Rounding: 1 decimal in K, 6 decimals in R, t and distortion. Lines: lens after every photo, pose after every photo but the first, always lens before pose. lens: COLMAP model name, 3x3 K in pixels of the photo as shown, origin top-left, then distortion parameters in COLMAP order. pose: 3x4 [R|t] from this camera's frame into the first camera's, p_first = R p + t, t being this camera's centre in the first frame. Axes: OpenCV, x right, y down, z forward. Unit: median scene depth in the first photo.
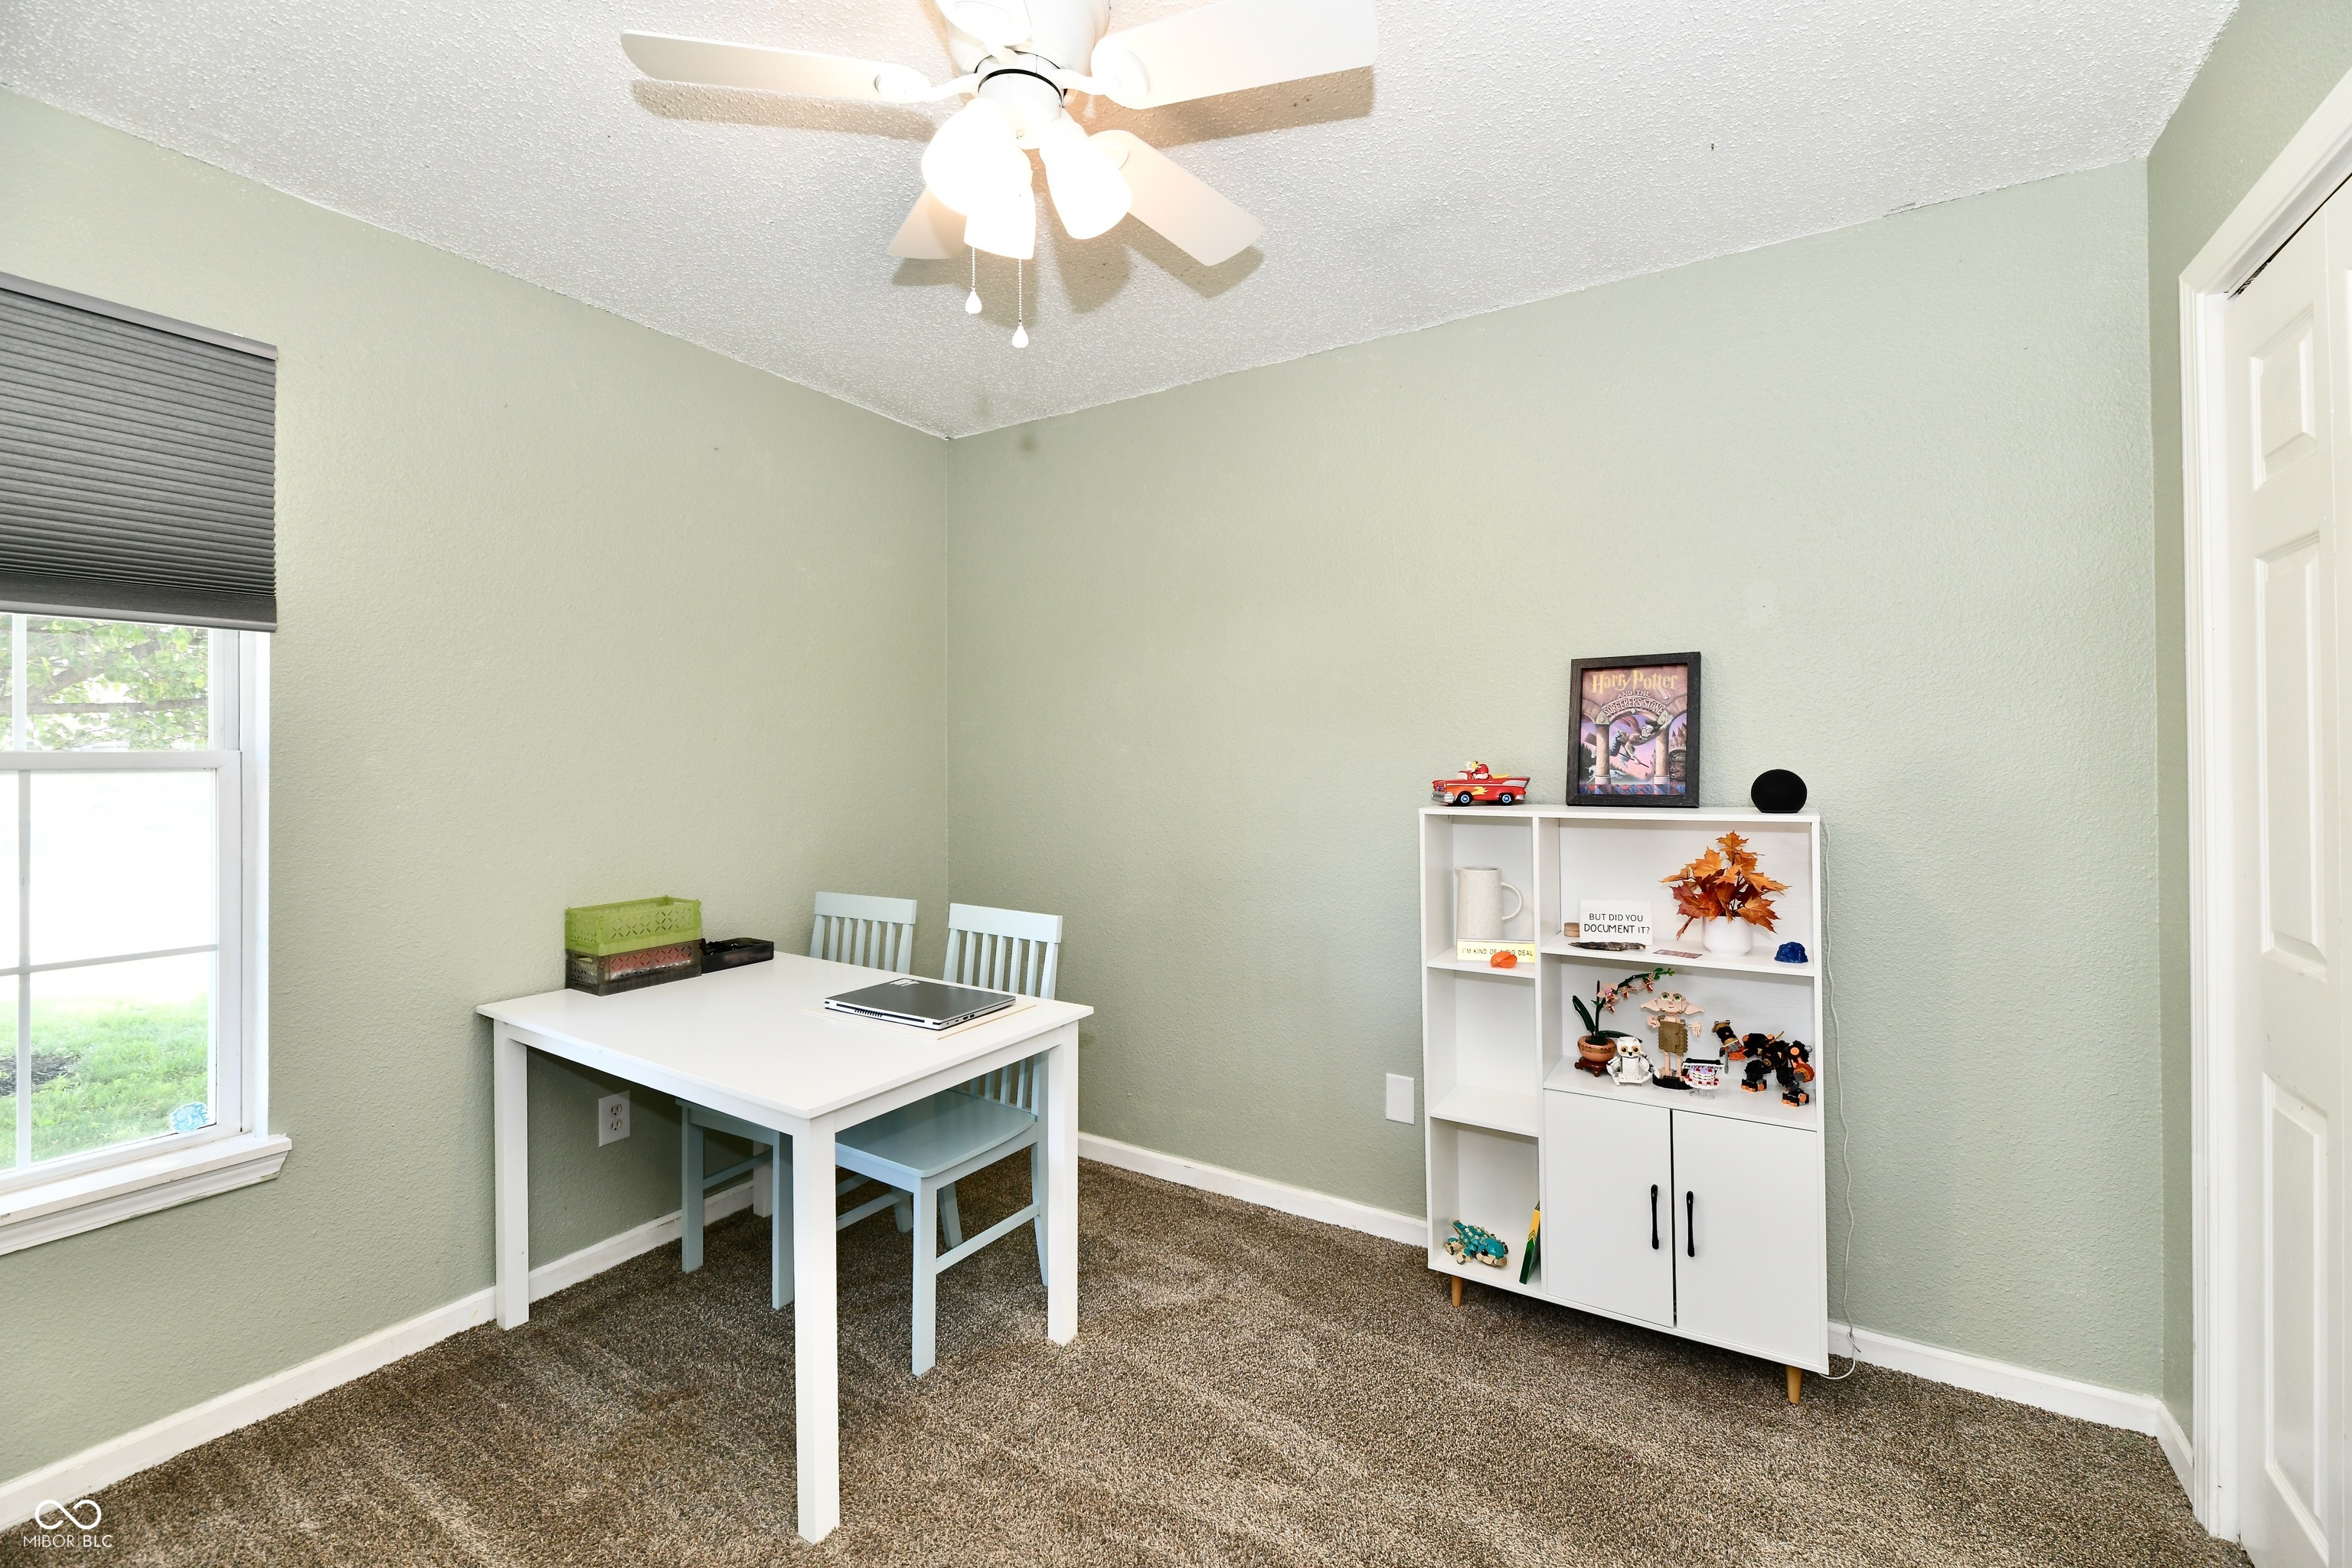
lens RADIAL K [[974.1, 0, 1188.4], [0, 974.1, 760.6], [0, 0, 1]] dist [-0.001618, -0.003268]
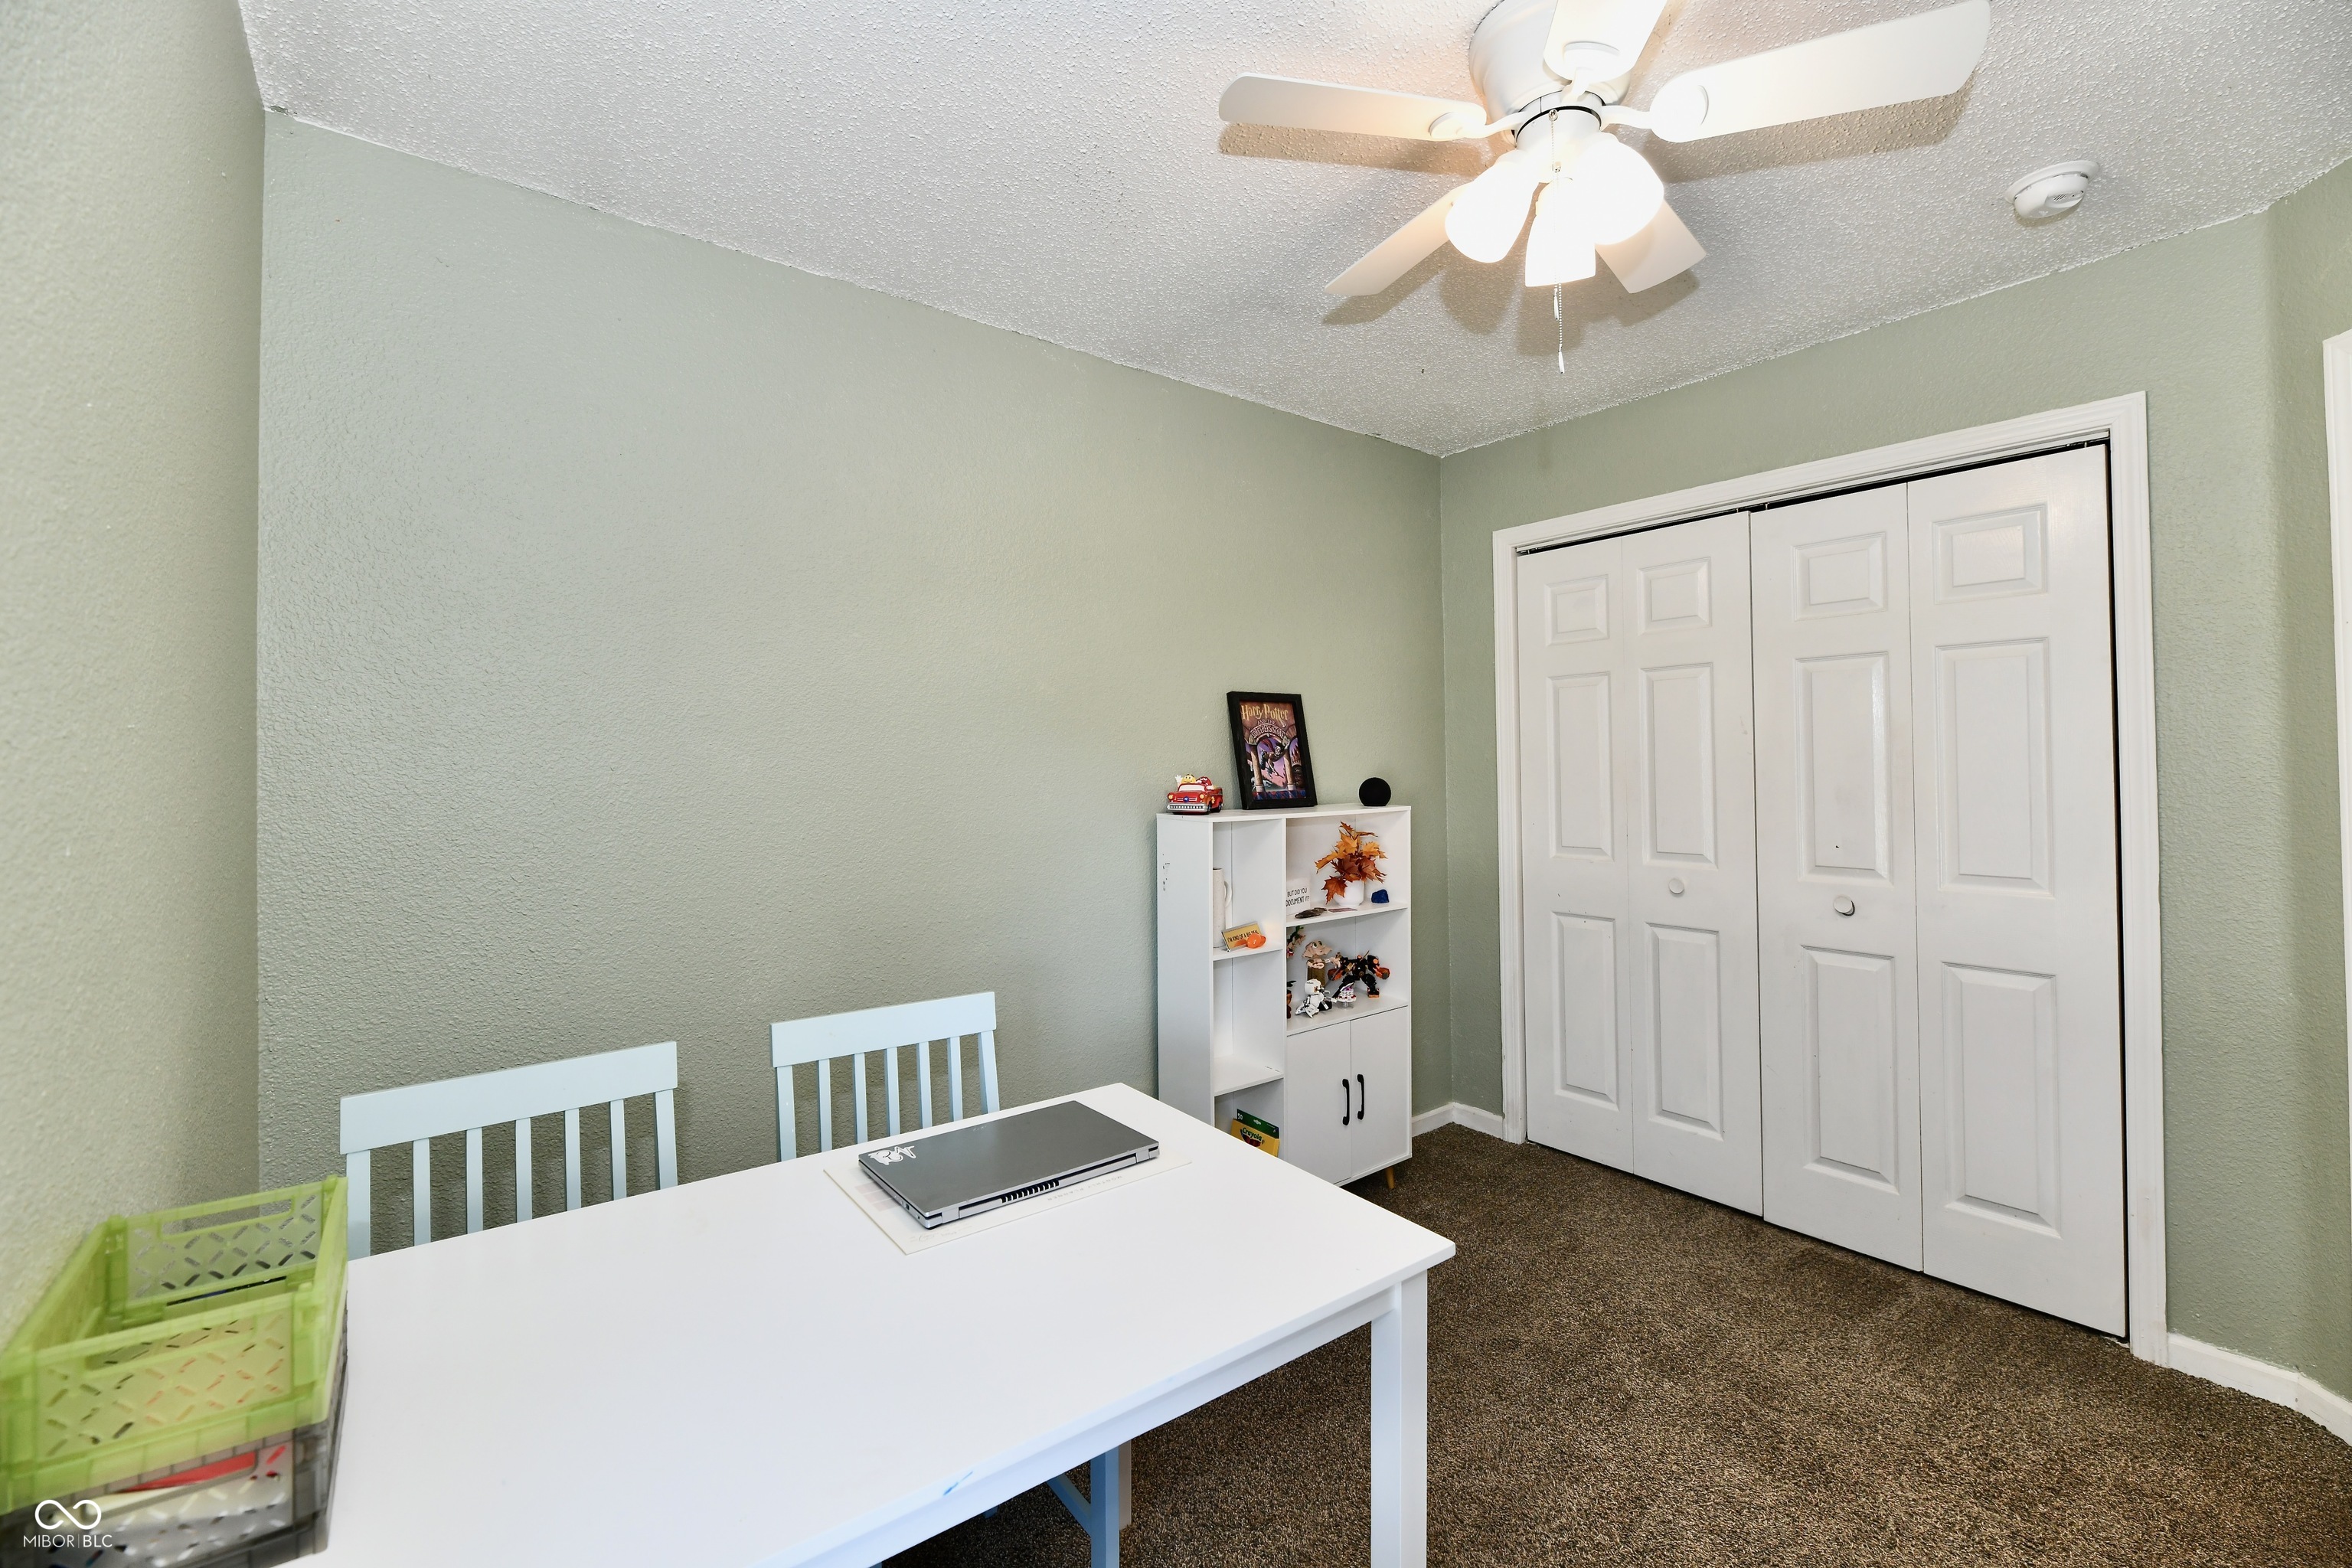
lens RADIAL K [[974.1, 0, 1188.4], [0, 974.1, 760.6], [0, 0, 1]] dist [-0.001618, -0.003268]
pose [[0.335261, 0.011173, 0.942059, -0.830275], [0.010156, 0.999829, -0.015473, 0.002510], [-0.942070, 0.014755, 0.335091, 0.679008]]
